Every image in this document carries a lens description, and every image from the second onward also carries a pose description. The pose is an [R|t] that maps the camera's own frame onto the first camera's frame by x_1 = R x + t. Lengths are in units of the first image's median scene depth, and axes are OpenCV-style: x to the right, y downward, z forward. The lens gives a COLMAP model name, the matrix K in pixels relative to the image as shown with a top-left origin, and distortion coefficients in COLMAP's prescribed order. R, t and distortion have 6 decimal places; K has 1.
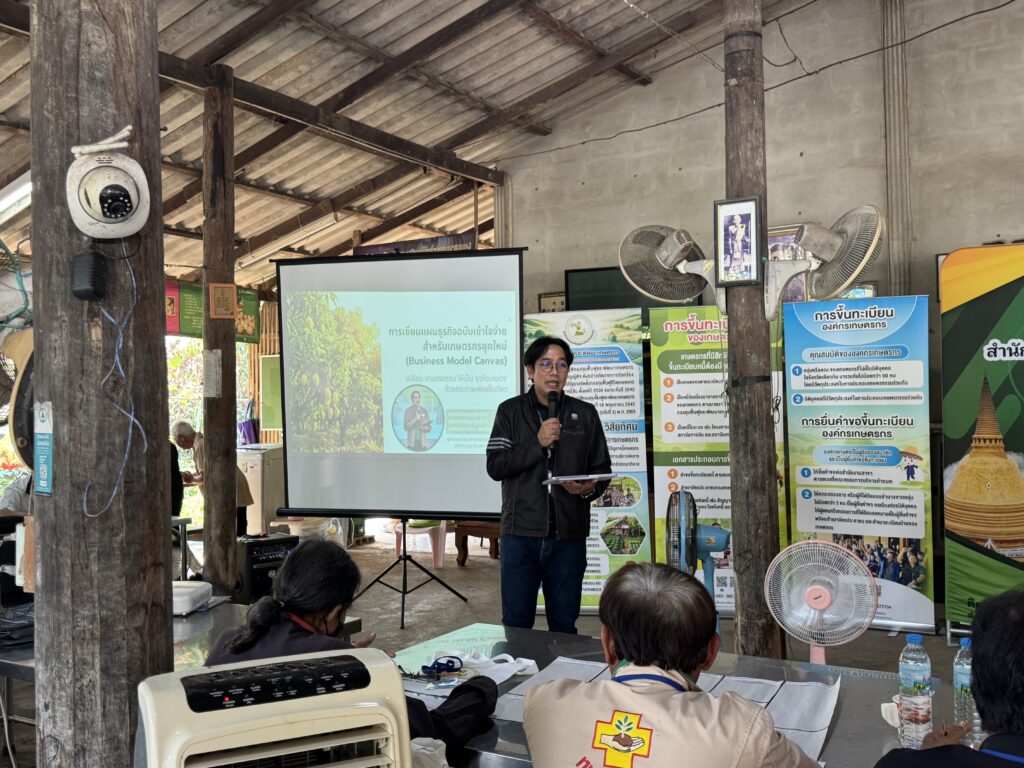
lens RADIAL K [[1016.7, 0, 504.0], [0, 1016.7, 390.8], [0, 0, 1]] dist [0.082277, 0.000000]
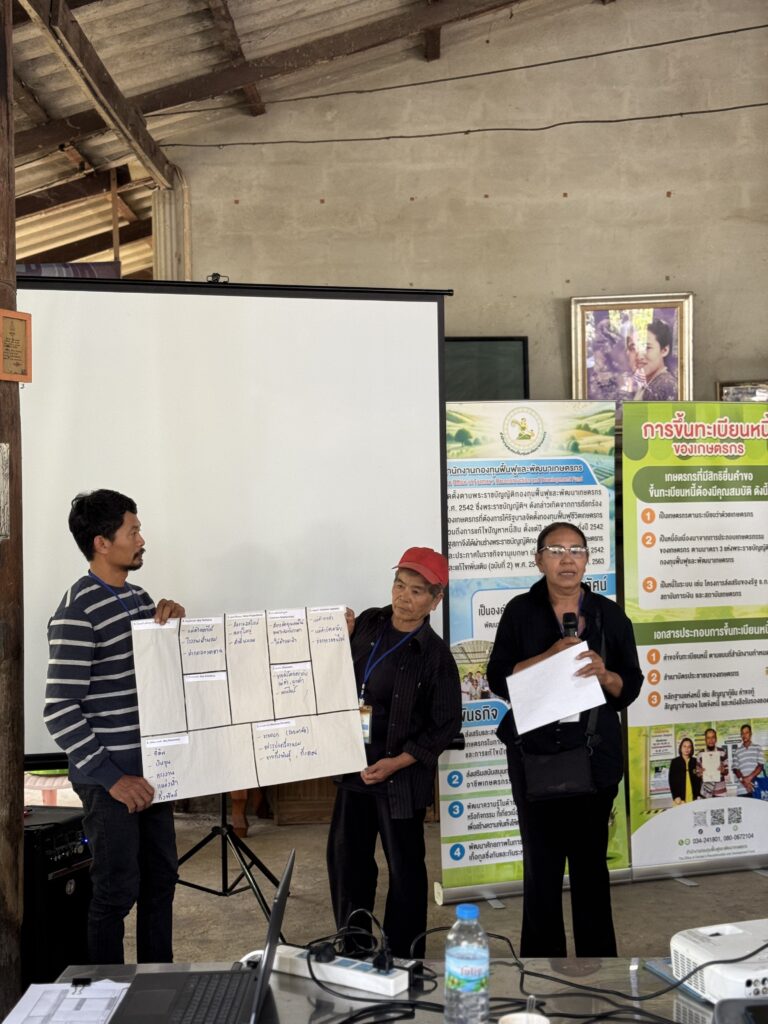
lens RADIAL K [[1438.8, 0, 387.9], [0, 1438.8, 518.4], [0, 0, 1]] dist [0.125833, 0.000000]
pose [[0.865323, 0.005631, 0.501183, -0.443480], [0.002669, 0.999871, -0.015842, 0.007326], [-0.501207, 0.015046, 0.865197, 0.285487]]
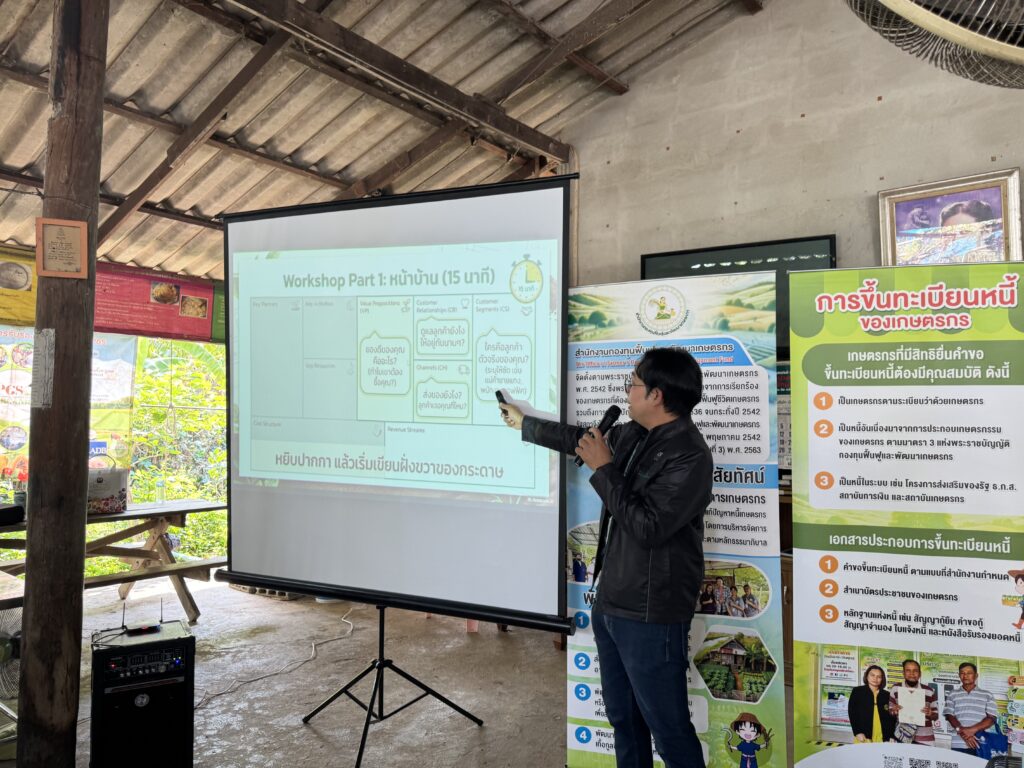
lens RADIAL K [[739.7, 0, 507.5], [0, 739.7, 384.4], [0, 0, 1]] dist [0.016971, -0.024171]
pose [[0.992081, 0.019900, -0.124010, 0.038878], [-0.024362, 0.999105, -0.034565, 0.000923], [0.123211, 0.037312, 0.991679, 0.569101]]
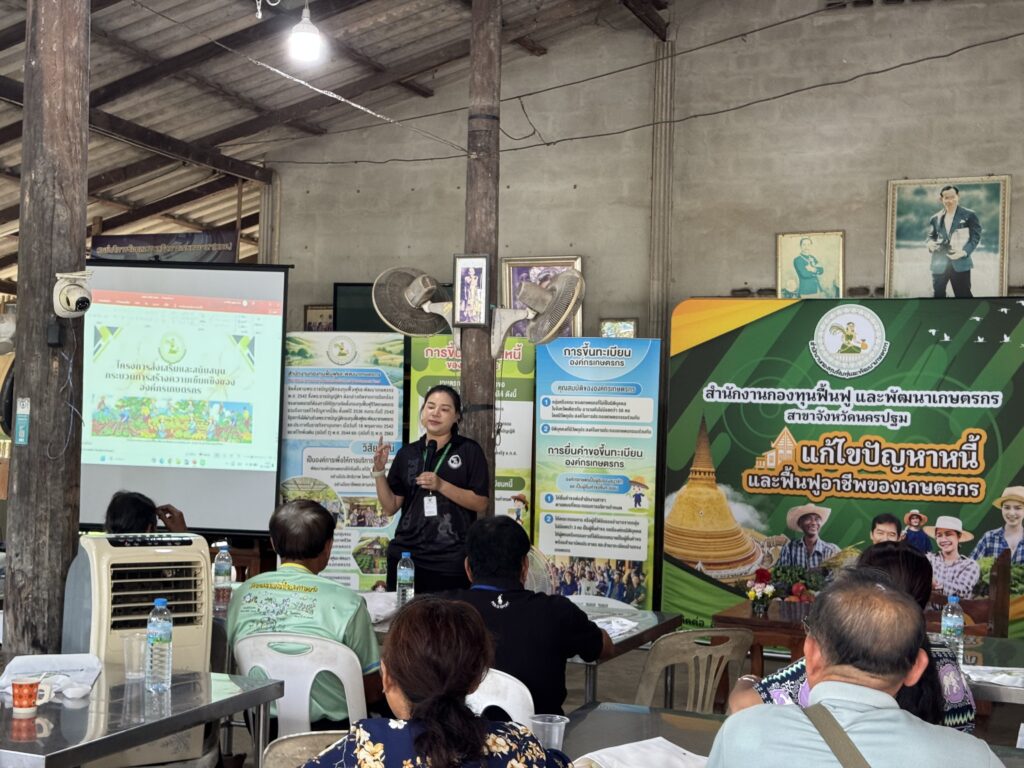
lens RADIAL K [[1438.8, 0, 516.4], [0, 1438.8, 396.8], [0, 0, 1]] dist [0.125833, 0.000000]
pose [[0.983237, 0.050296, 0.175257, -0.004060], [-0.047884, 0.998691, -0.017968, 0.003255], [-0.175932, 0.009275, 0.984359, -0.443738]]
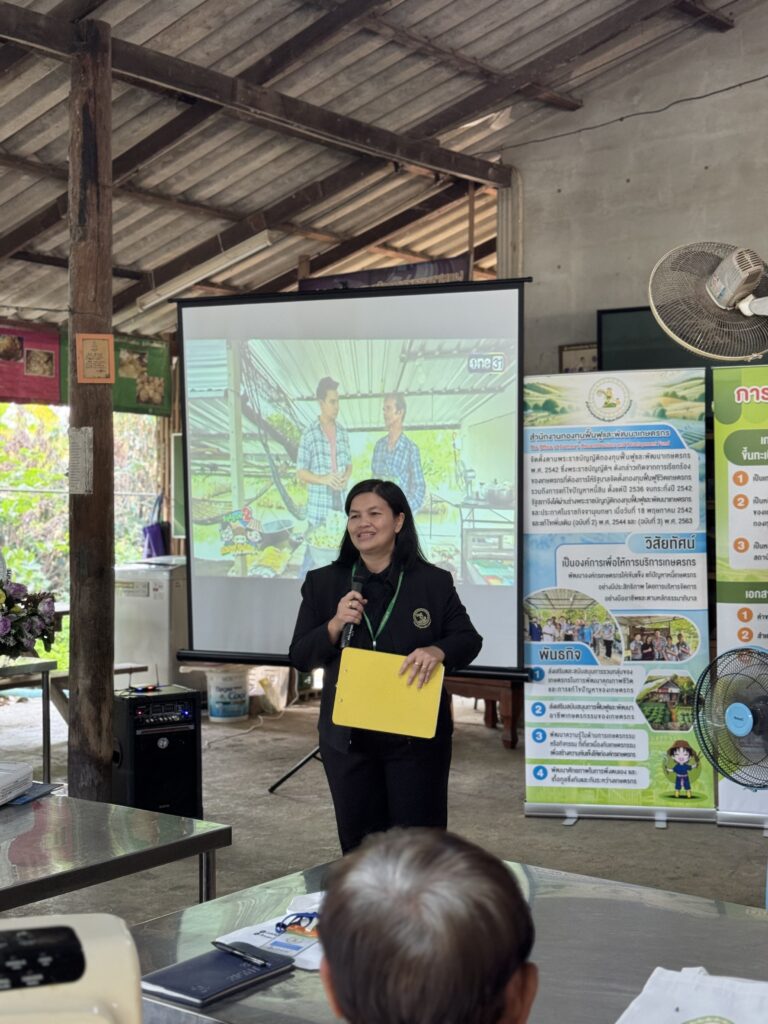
lens RADIAL K [[1438.8, 0, 359.1], [0, 1438.8, 509.0], [0, 0, 1]] dist [0.125833, 0.000000]
pose [[0.992285, 0.011595, -0.123436, 0.029315], [-0.009212, 0.999760, 0.019858, -0.004740], [0.123637, -0.018568, 0.992154, 0.024479]]
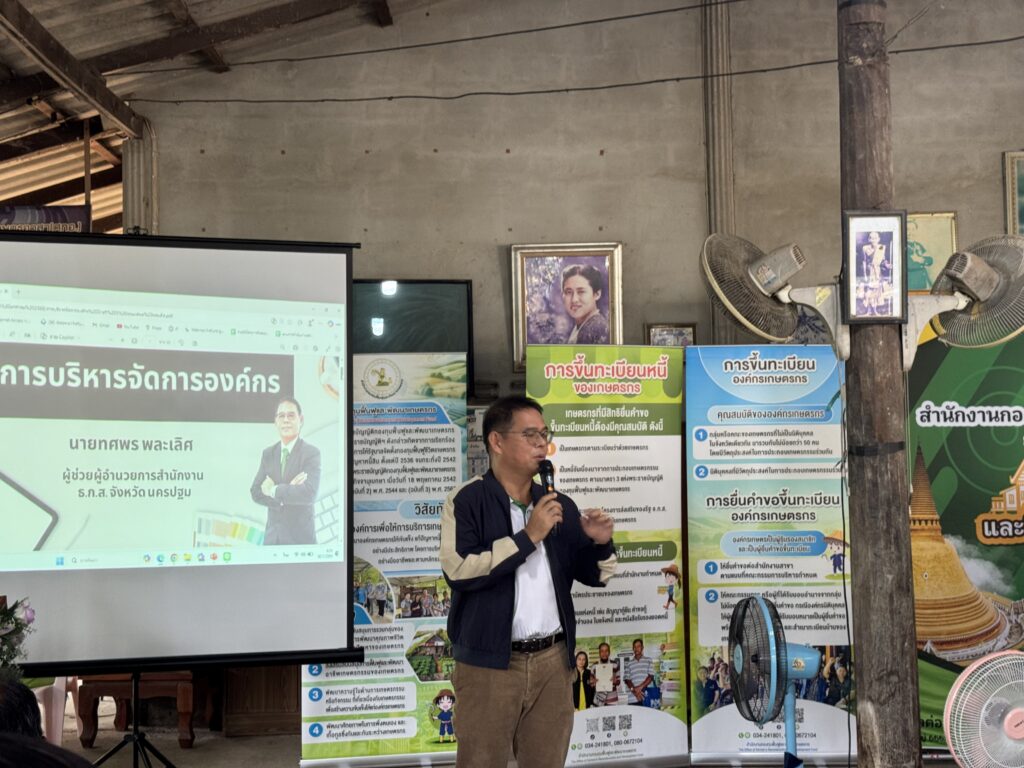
lens RADIAL K [[1438.8, 0, 516.8], [0, 1438.8, 391.2], [0, 0, 1]] dist [0.125833, 0.000000]
pose [[0.847499, 0.028471, 0.530032, -0.393211], [-0.002608, 0.998772, -0.049478, 0.001532], [-0.530790, 0.040550, 0.846533, 0.152755]]
